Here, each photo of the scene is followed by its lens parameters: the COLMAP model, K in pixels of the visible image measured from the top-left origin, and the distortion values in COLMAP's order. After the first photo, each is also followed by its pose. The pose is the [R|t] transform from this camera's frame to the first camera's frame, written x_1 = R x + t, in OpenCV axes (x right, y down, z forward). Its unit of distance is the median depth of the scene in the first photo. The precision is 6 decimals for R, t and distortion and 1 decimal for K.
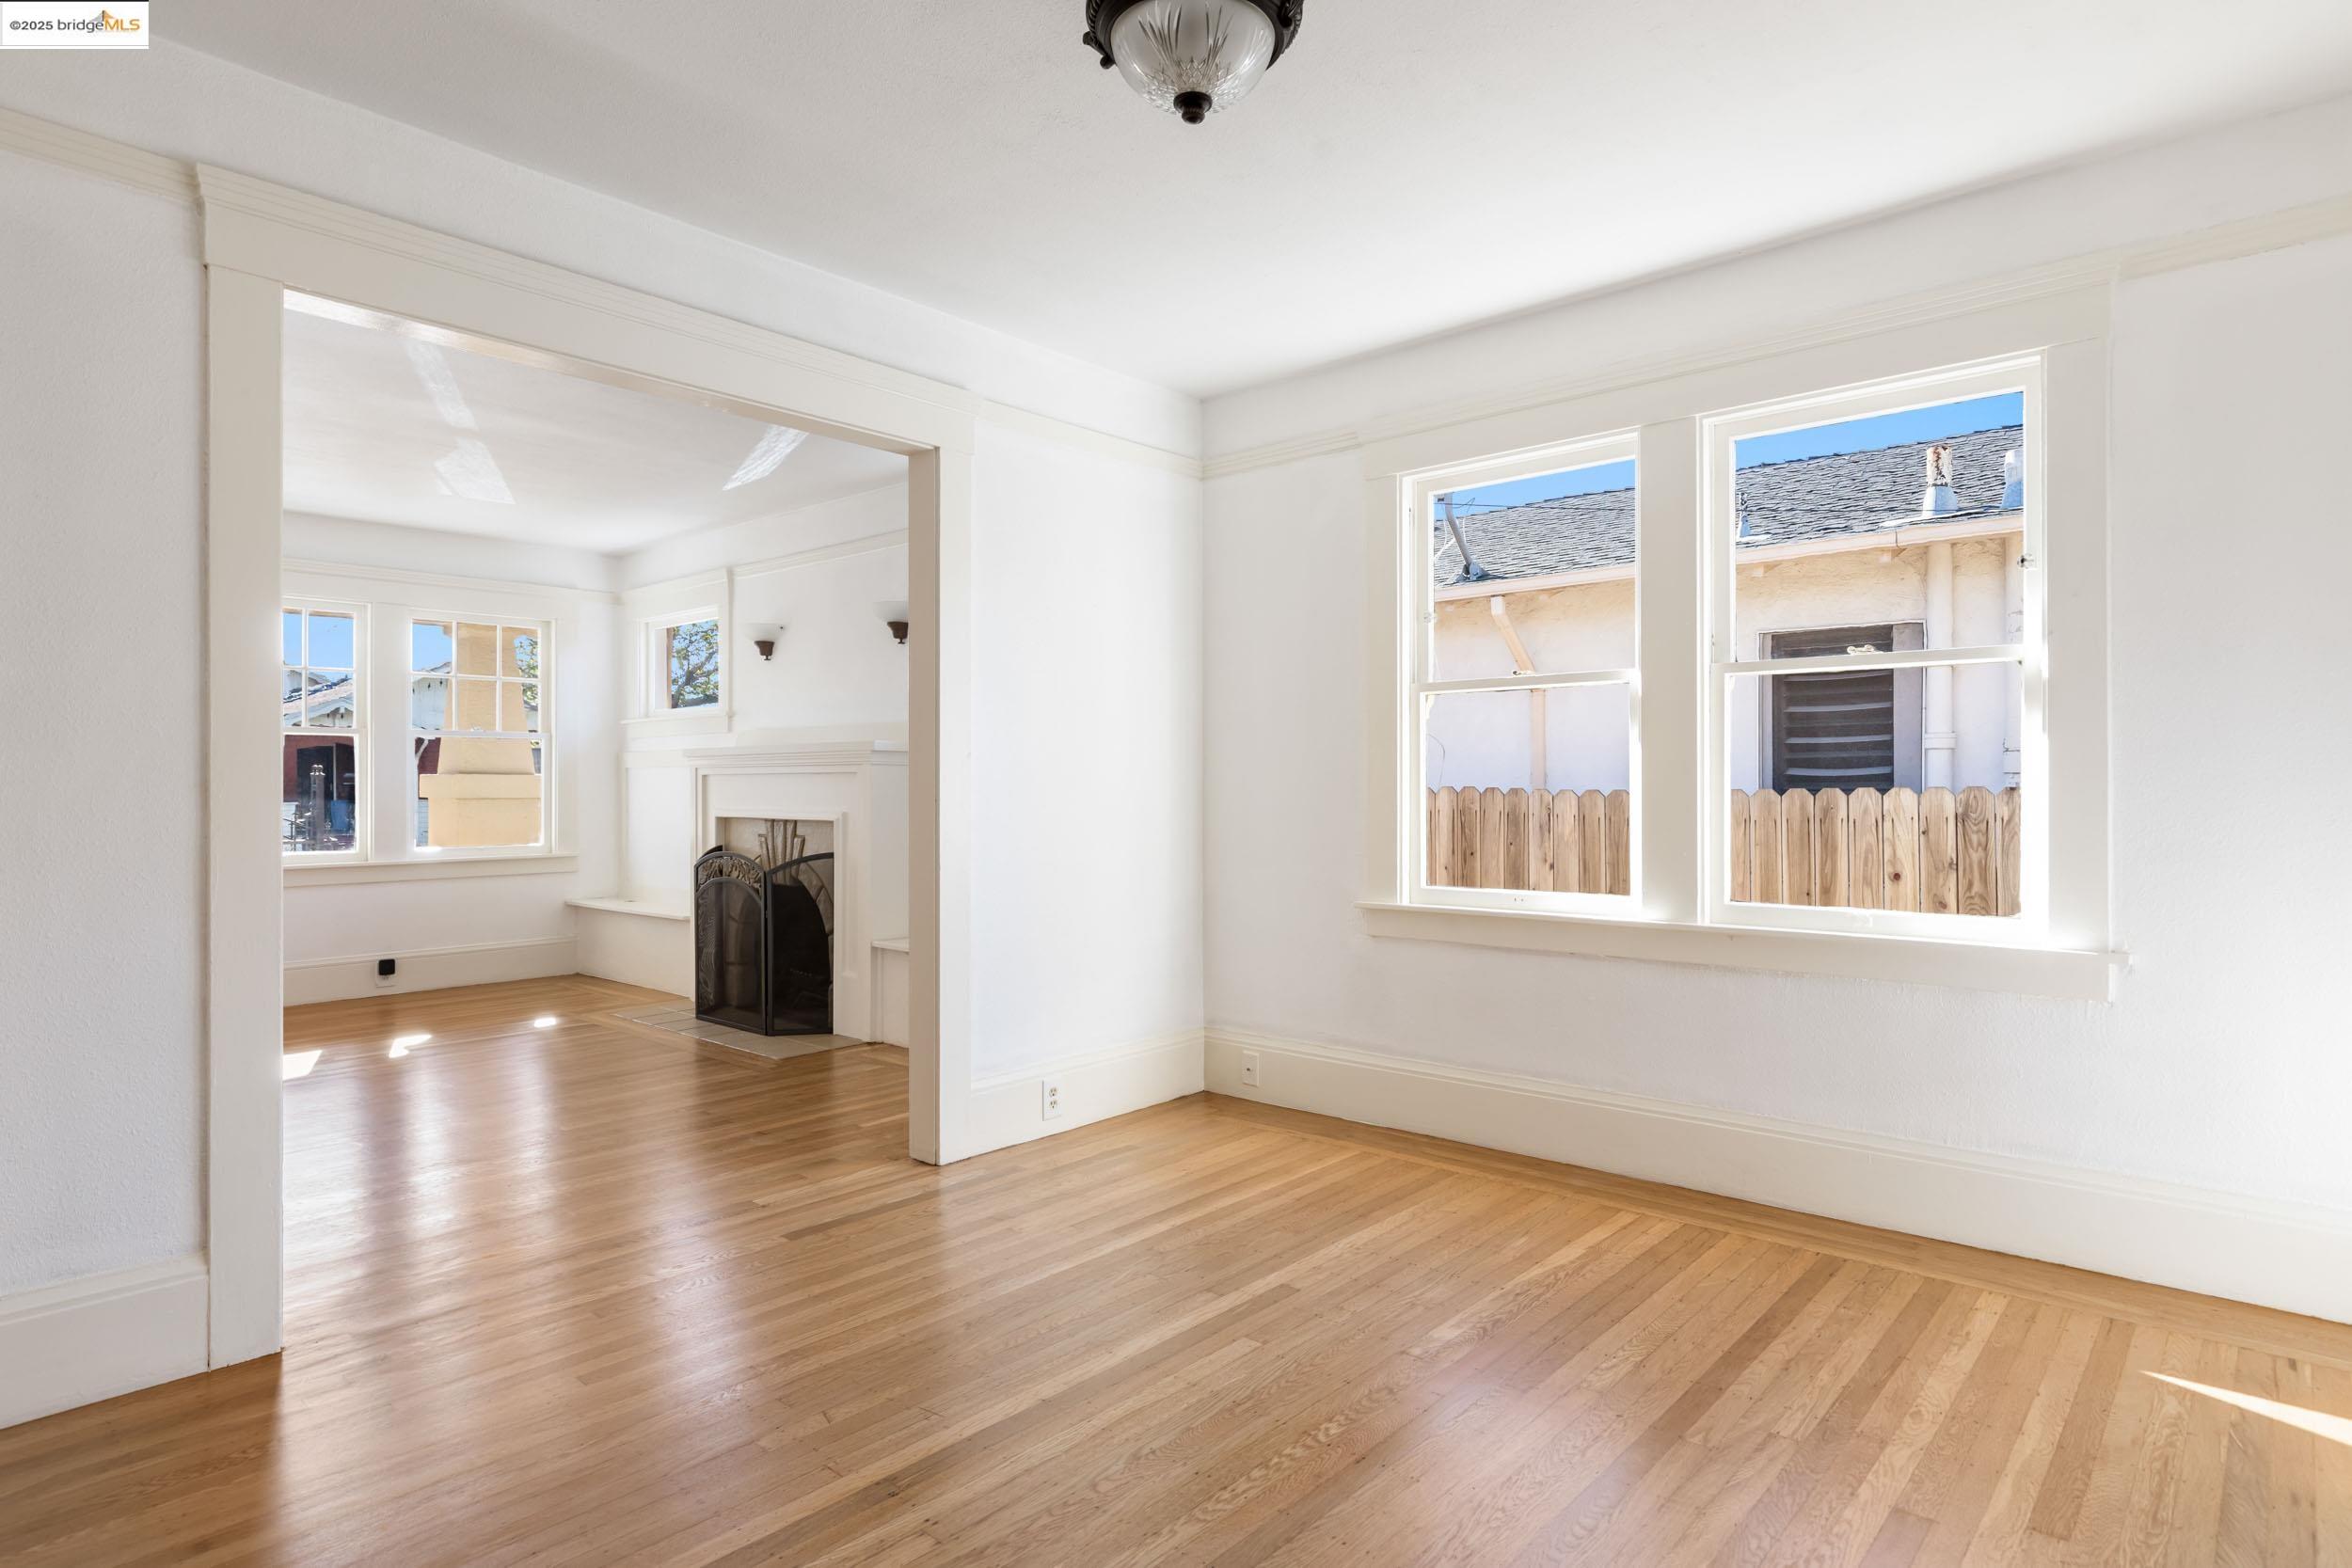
lens RADIAL K [[1259.0, 0, 1188.0], [0, 1259.0, 782.5], [0, 0, 1]] dist [-0.000116, -0.000805]
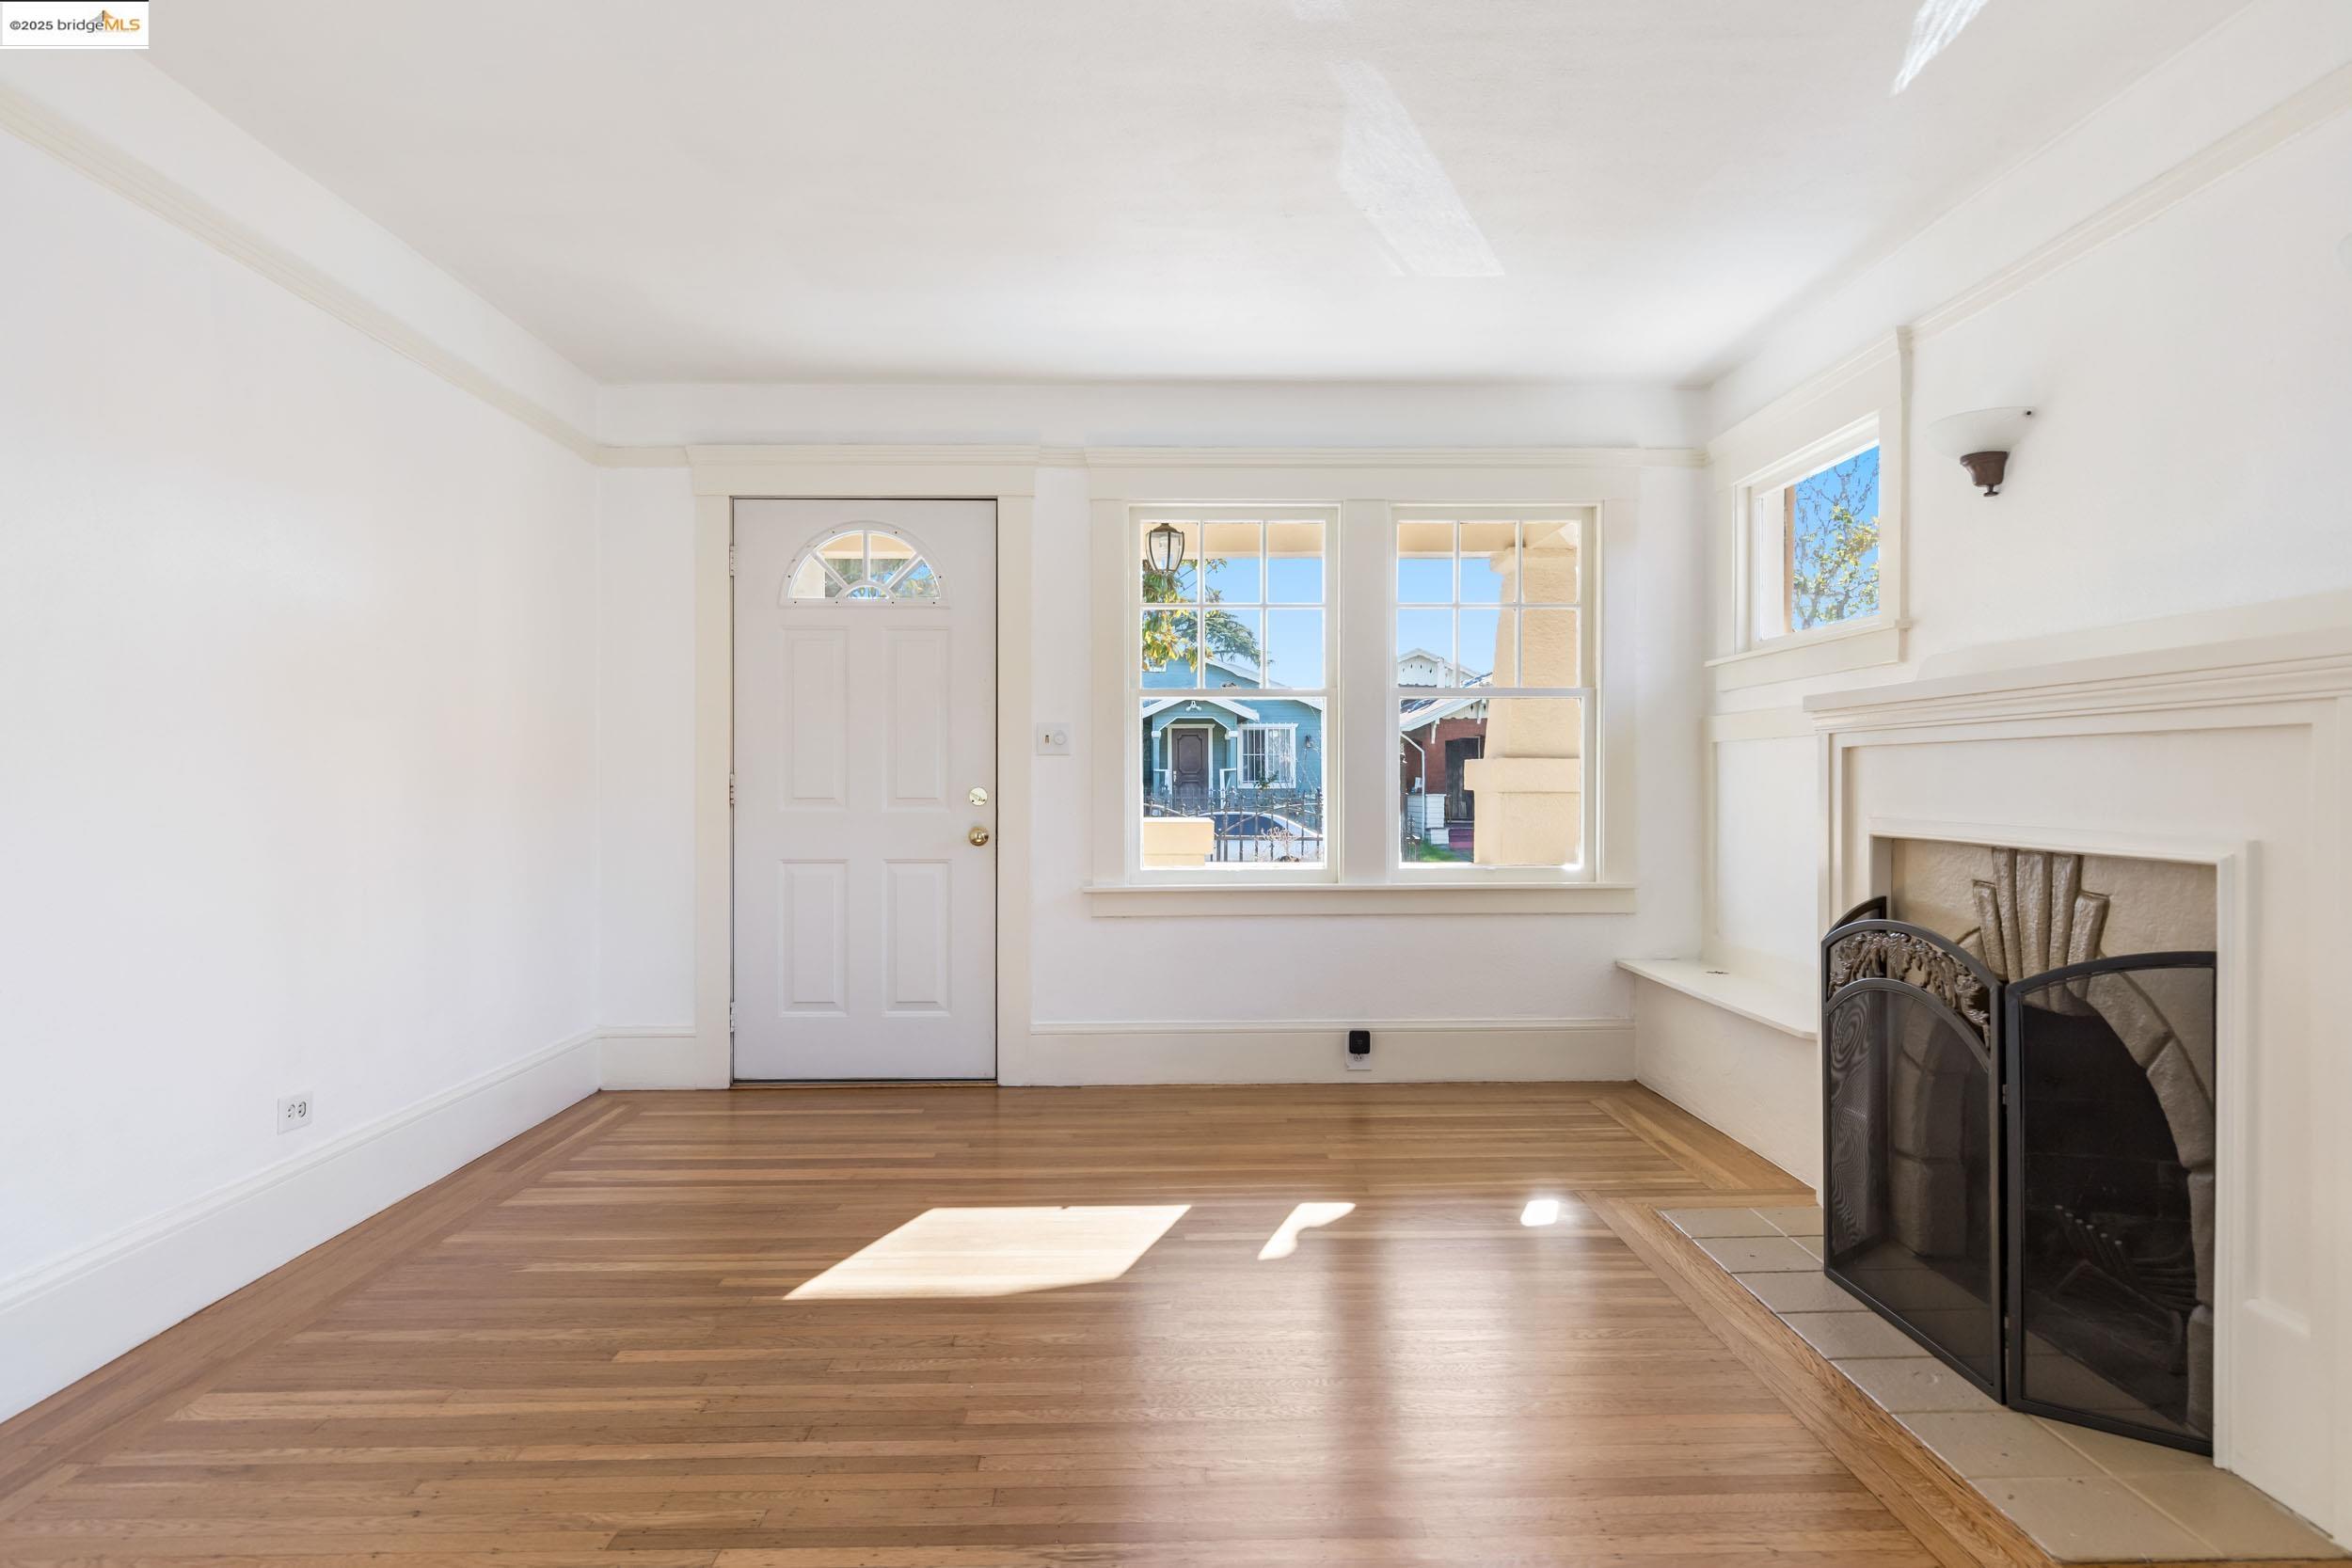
lens RADIAL K [[1373.7, 0, 1185.9], [0, 1373.7, 782.1], [0, 0, 1]] dist [0.004968, 0.000800]
pose [[0.678021, 0.003596, -0.735034, -0.184764], [0.000326, 0.999986, 0.005193, 0.004780], [0.735042, -0.003761, 0.678011, 0.500262]]
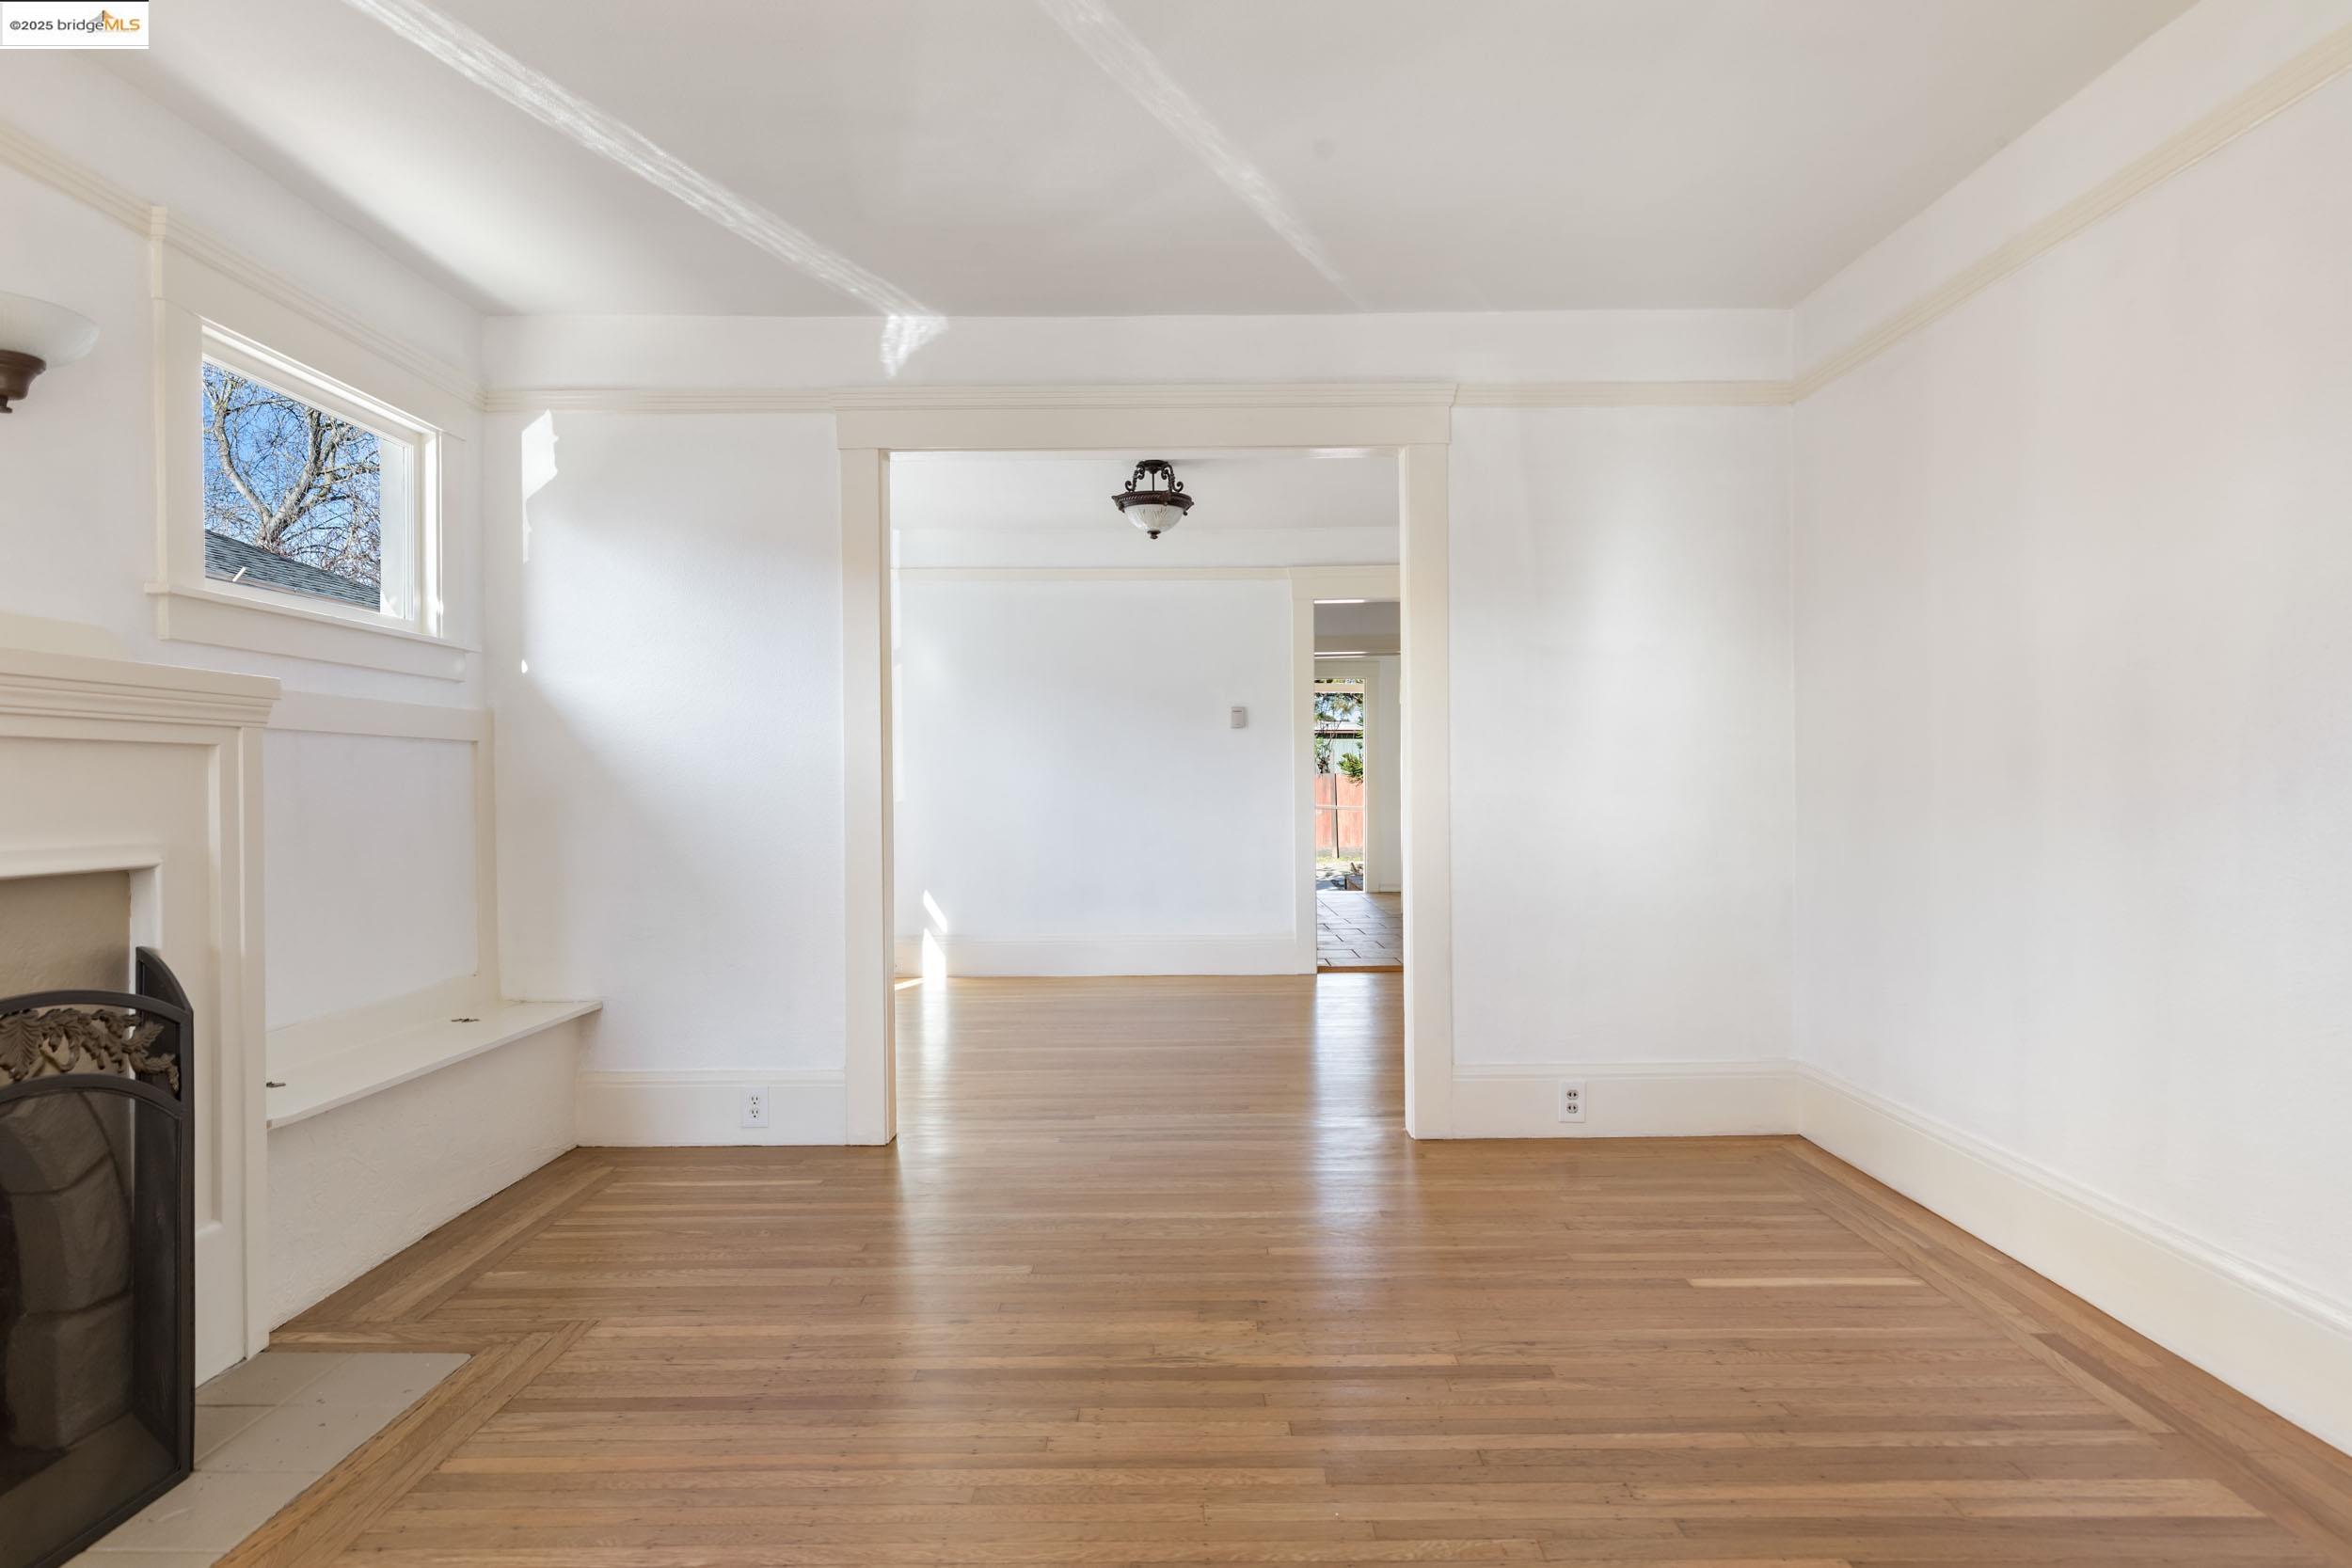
lens RADIAL K [[1351.6, 0, 1200.5], [0, 1351.6, 781.1], [0, 0, 1]] dist [0.003325, 0.000299]
pose [[-0.666649, 0.010221, 0.745302, -0.779654], [0.008369, 0.999946, -0.006228, 0.008860], [-0.745325, 0.002086, -0.666698, 0.996455]]
